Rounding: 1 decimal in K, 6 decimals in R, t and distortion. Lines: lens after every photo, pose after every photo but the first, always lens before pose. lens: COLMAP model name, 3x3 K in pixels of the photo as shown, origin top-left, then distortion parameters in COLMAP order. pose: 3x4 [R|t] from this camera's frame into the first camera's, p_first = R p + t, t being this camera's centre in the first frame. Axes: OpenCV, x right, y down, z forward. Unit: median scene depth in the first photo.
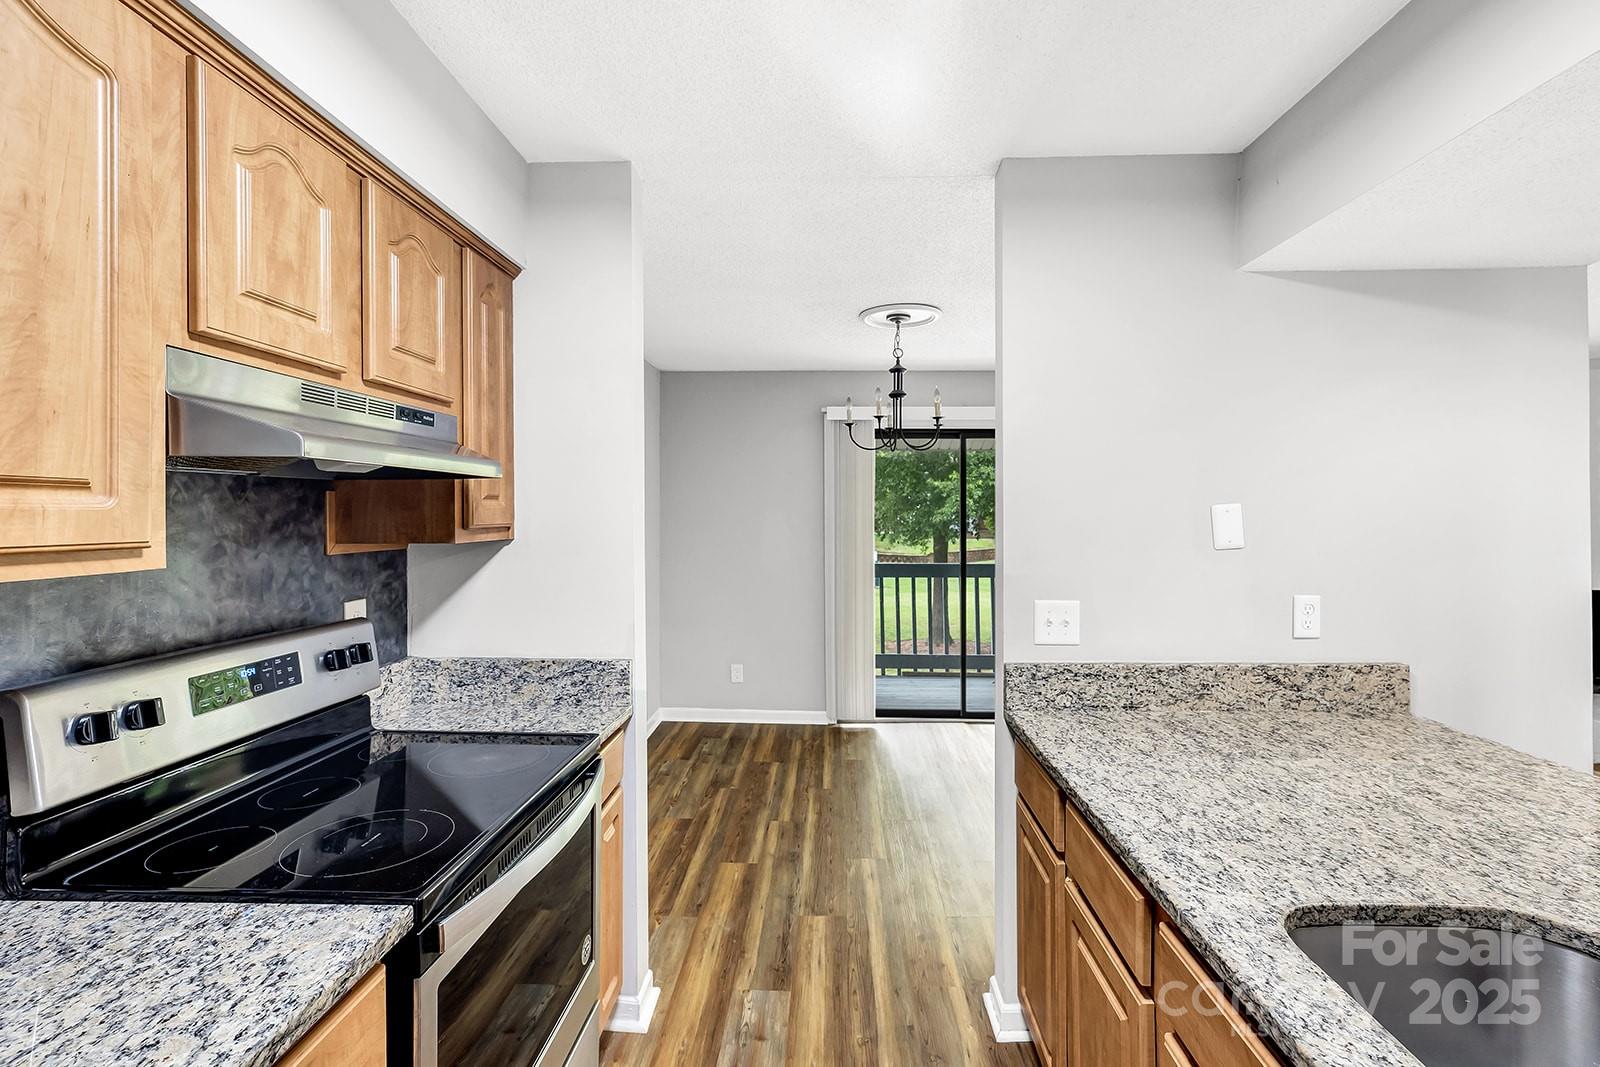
lens RADIAL K [[738.2, 0, 807.1], [0, 738.2, 508.1], [0, 0, 1]] dist [-0.000681, 0.004138]
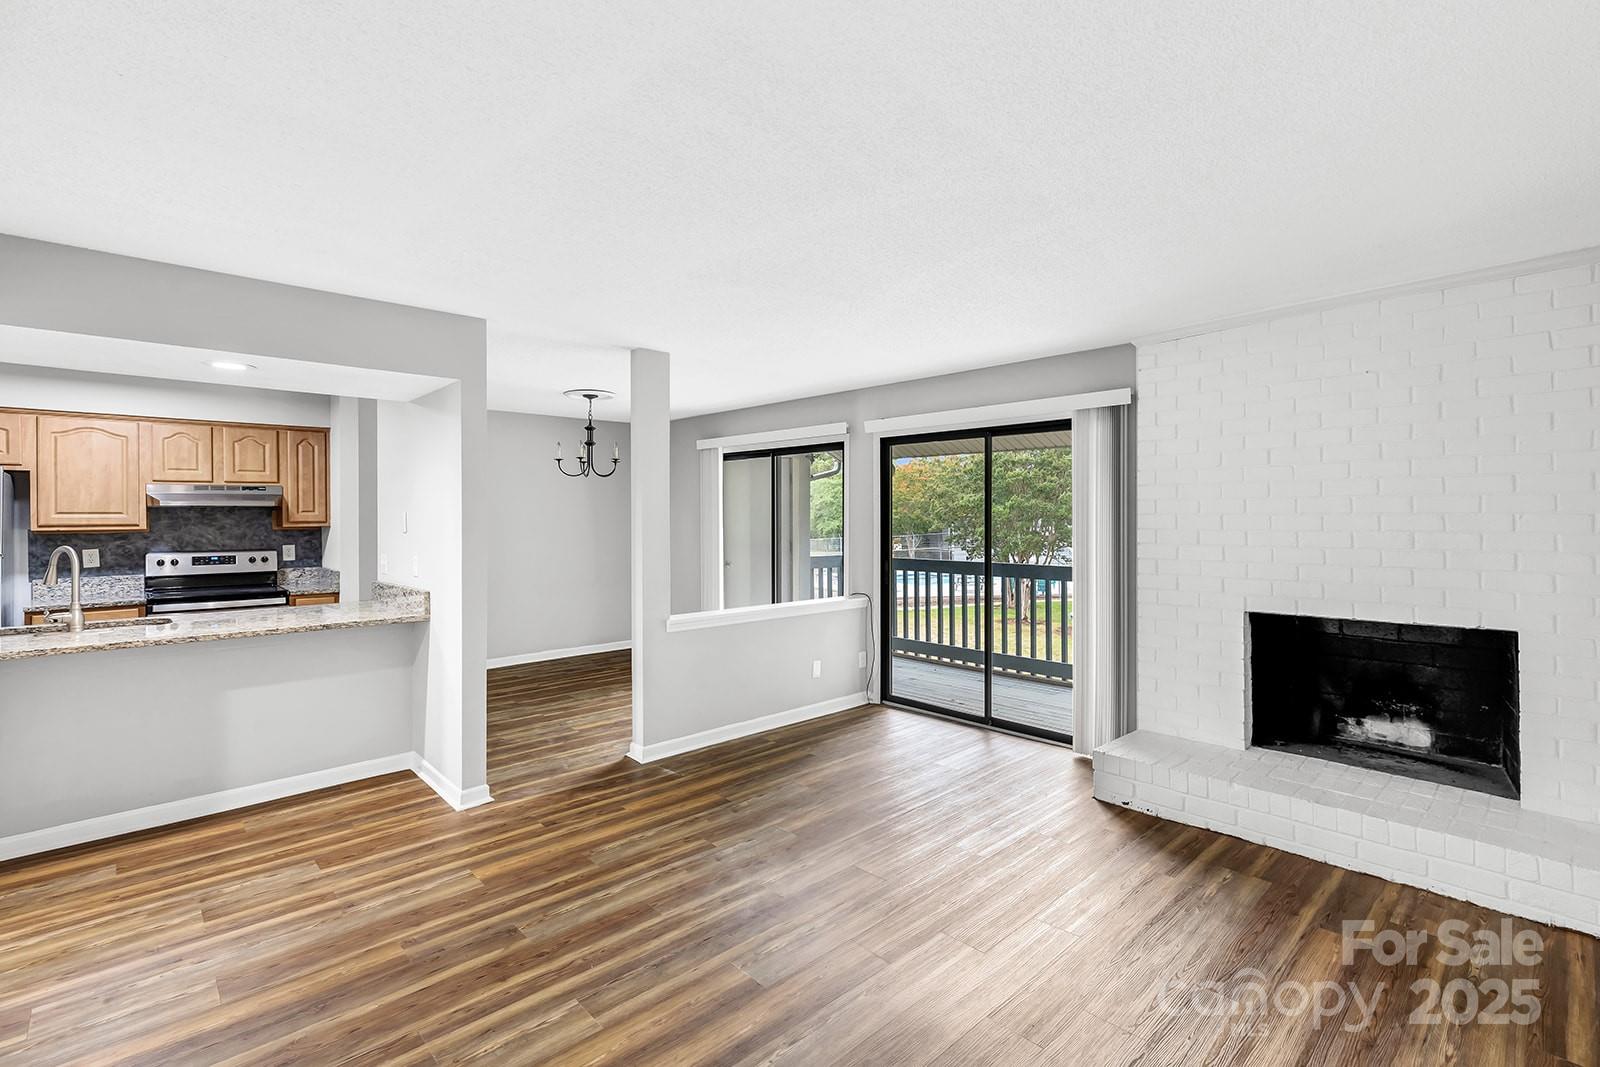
lens RADIAL K [[738.2, 0, 807.1], [0, 738.2, 508.1], [0, 0, 1]] dist [-0.000681, 0.004138]
pose [[0.695815, -0.005776, -0.718198, 1.441463], [0.006747, 0.999976, -0.001505, -0.004849], [0.718190, -0.003798, 0.695837, 0.183530]]
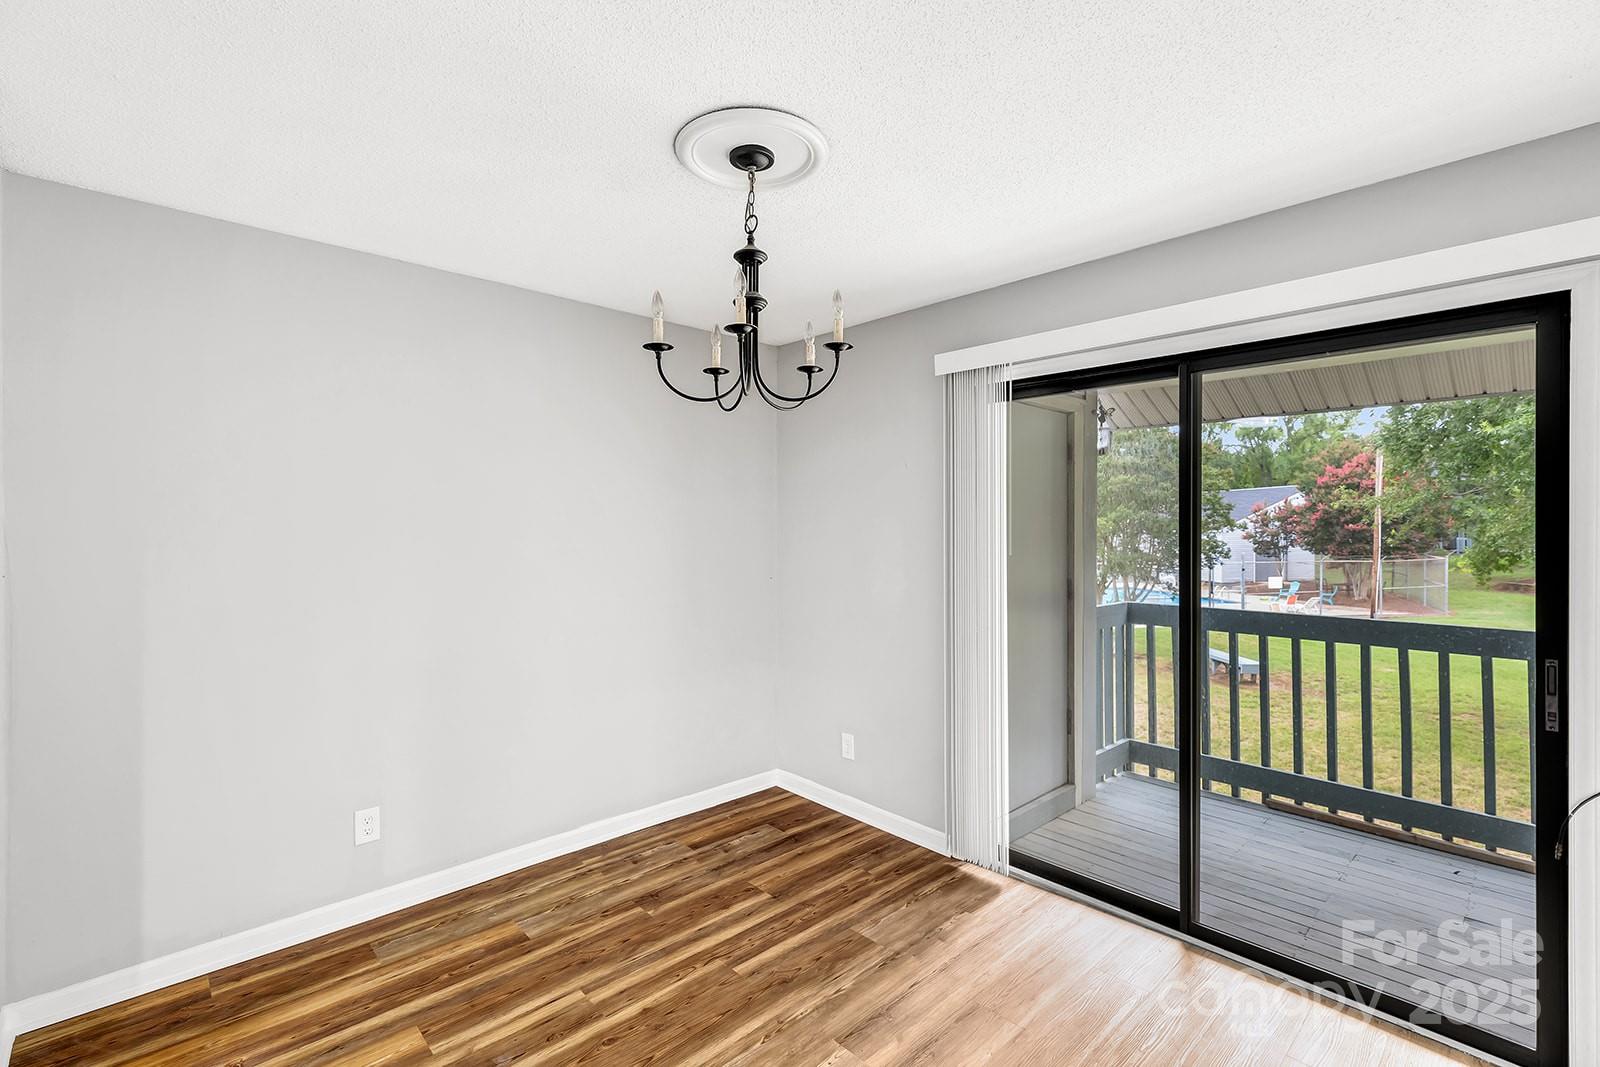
lens RADIAL K [[723.5, 0, 810.2], [0, 723.5, 533.9], [0, 0, 1]] dist [0.001176, 0.000340]
pose [[0.712371, 0.013489, -0.701673, 0.462634], [-0.001954, 0.999850, 0.017238, 0.003172], [0.701800, -0.010909, 0.712290, 0.580836]]
